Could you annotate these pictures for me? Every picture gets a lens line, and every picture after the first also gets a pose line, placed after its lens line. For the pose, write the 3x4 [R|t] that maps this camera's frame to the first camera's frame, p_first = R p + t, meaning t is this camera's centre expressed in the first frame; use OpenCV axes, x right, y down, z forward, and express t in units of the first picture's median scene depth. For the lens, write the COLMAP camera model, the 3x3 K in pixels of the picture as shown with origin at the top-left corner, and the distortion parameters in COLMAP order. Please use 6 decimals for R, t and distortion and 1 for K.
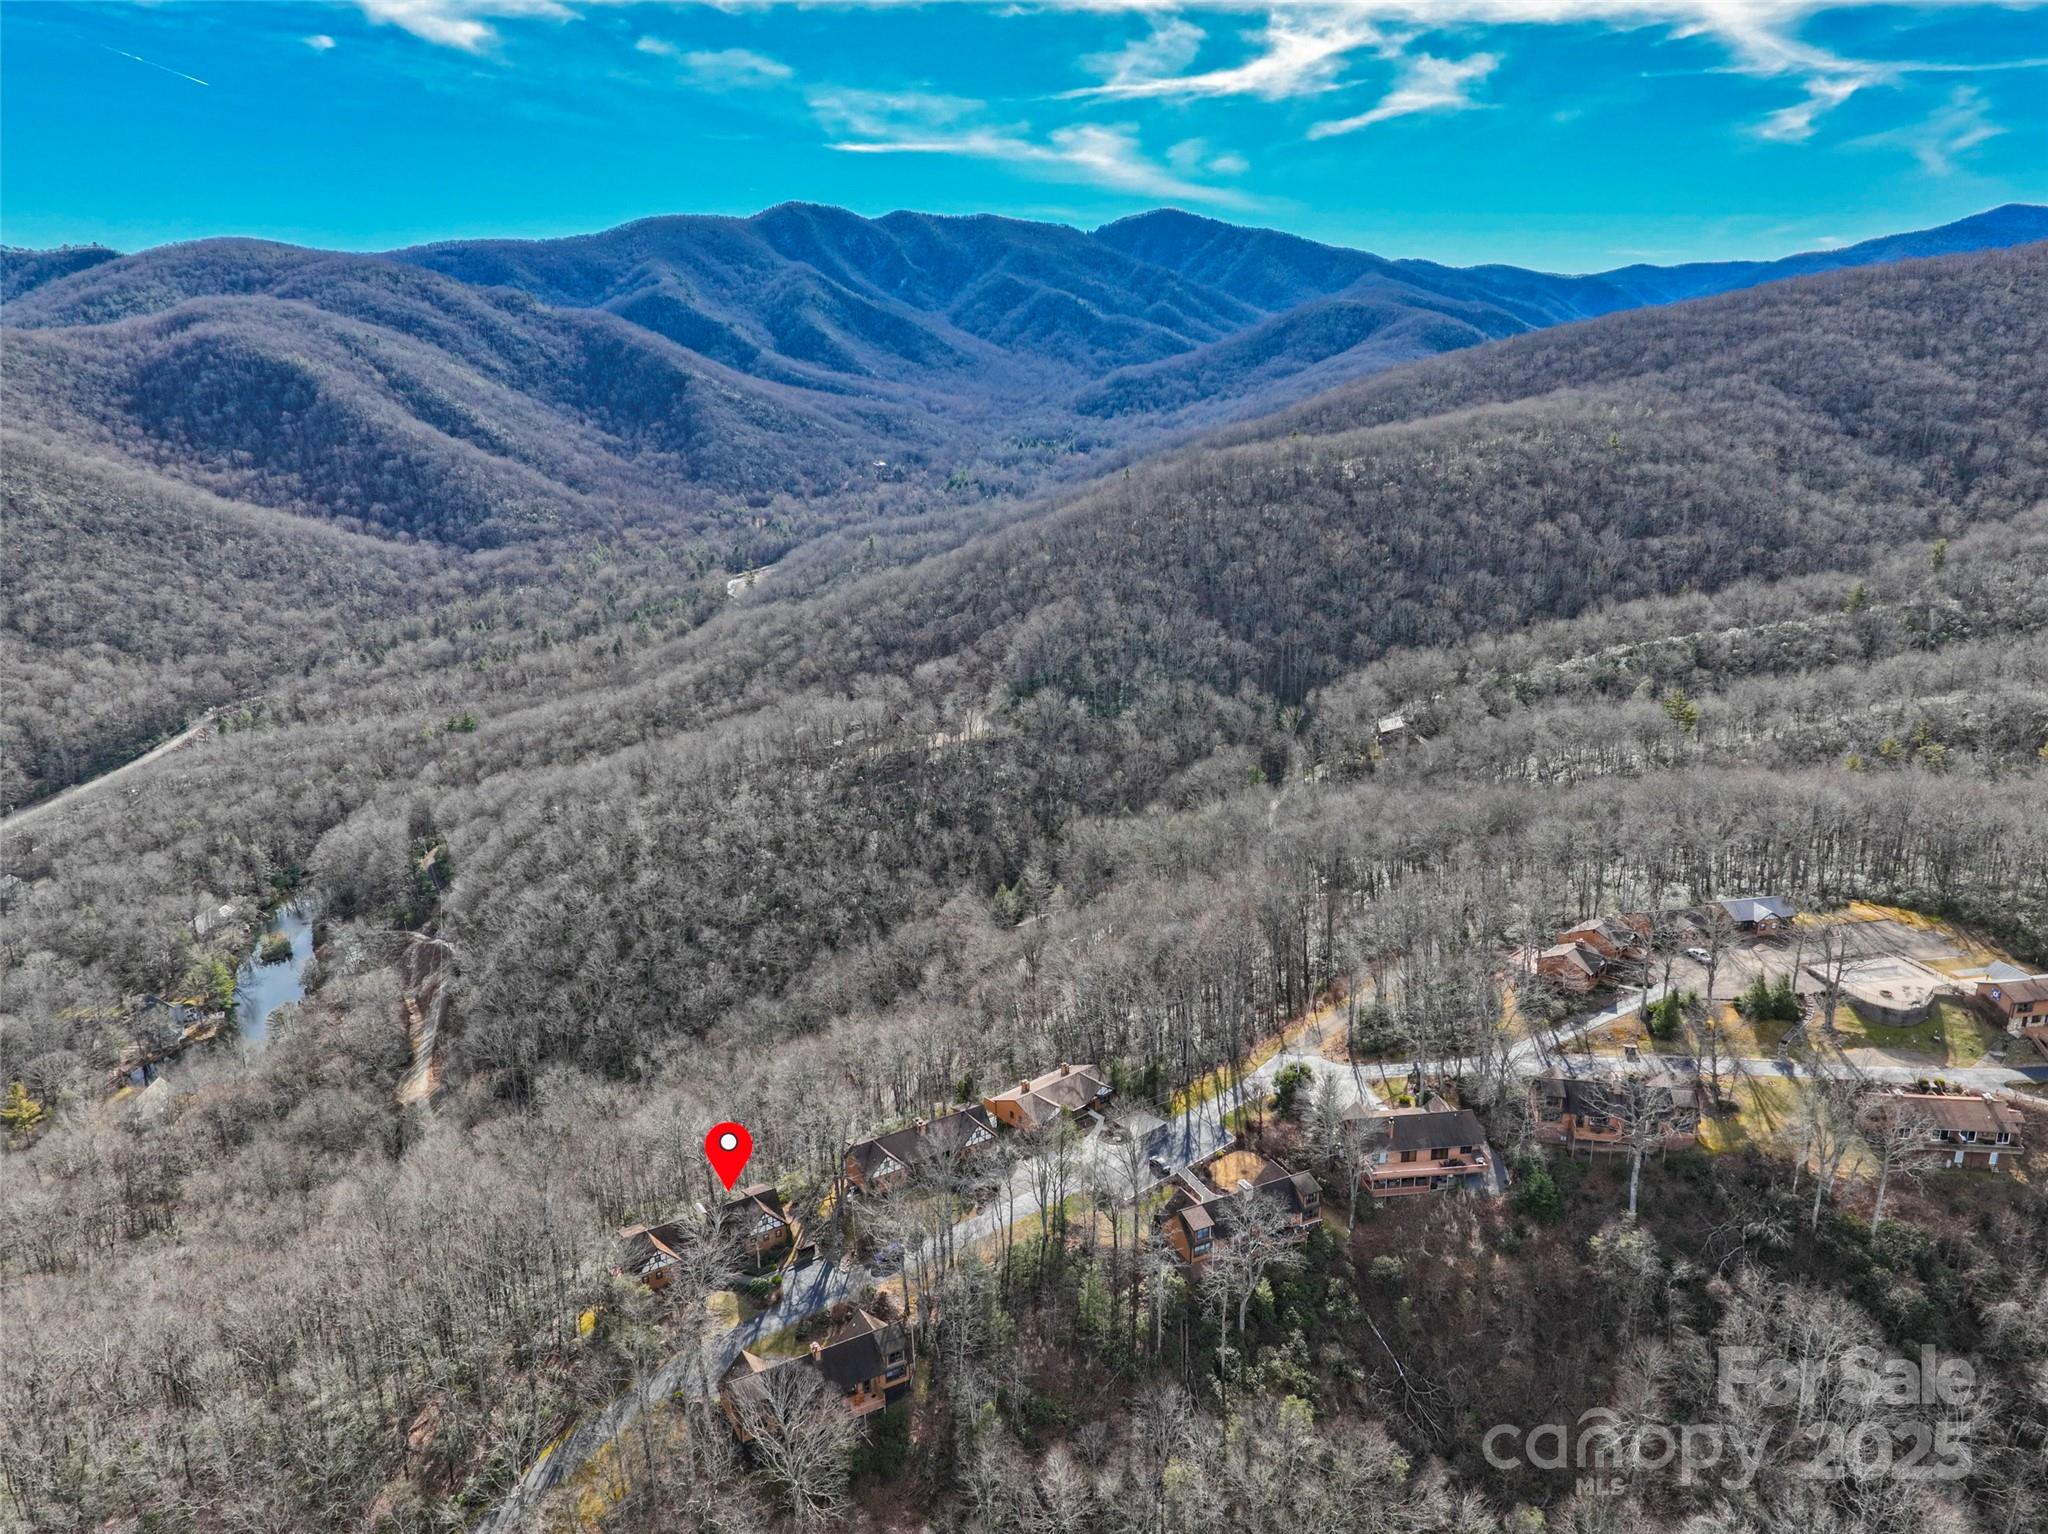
lens RADIAL K [[1426.8, 0, 1023.8], [0, 1426.8, 763.3], [0, 0, 1]] dist [-0.000506, 0.014181]
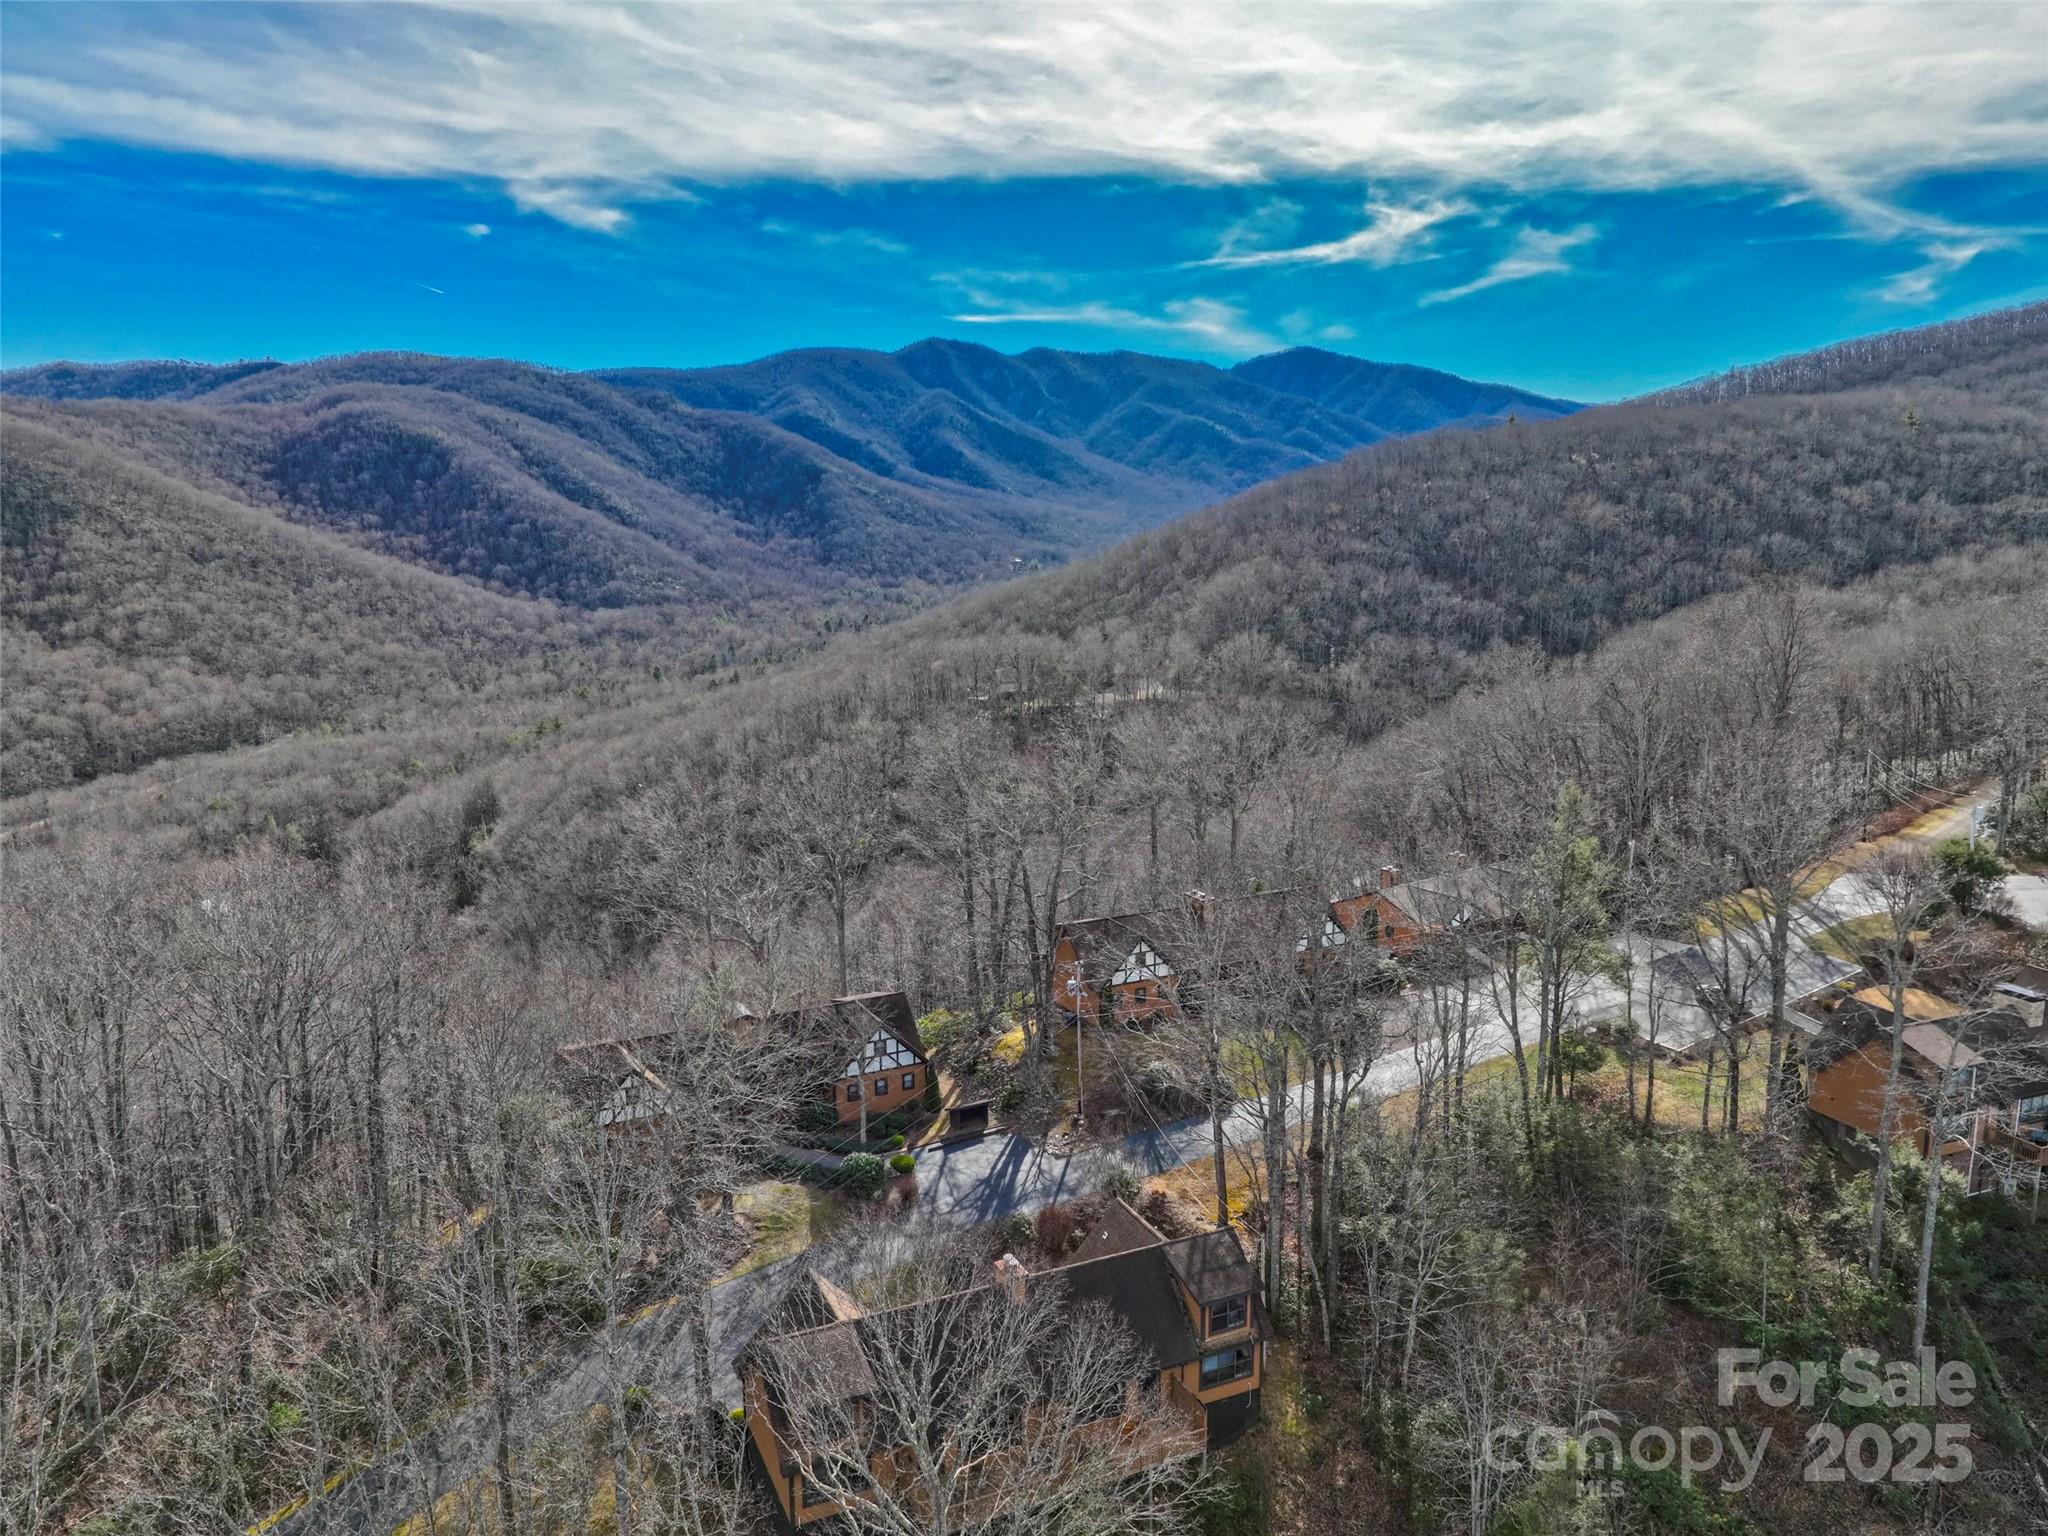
lens RADIAL K [[1426.8, 0, 1027.4], [0, 1426.8, 770.5], [0, 0, 1]] dist [-0.000506, 0.014181]
pose [[0.996389, 0.017510, -0.083076, -0.017839], [-0.025808, 0.994664, -0.099883, 0.050012], [0.080884, 0.101666, 0.991525, 0.098742]]
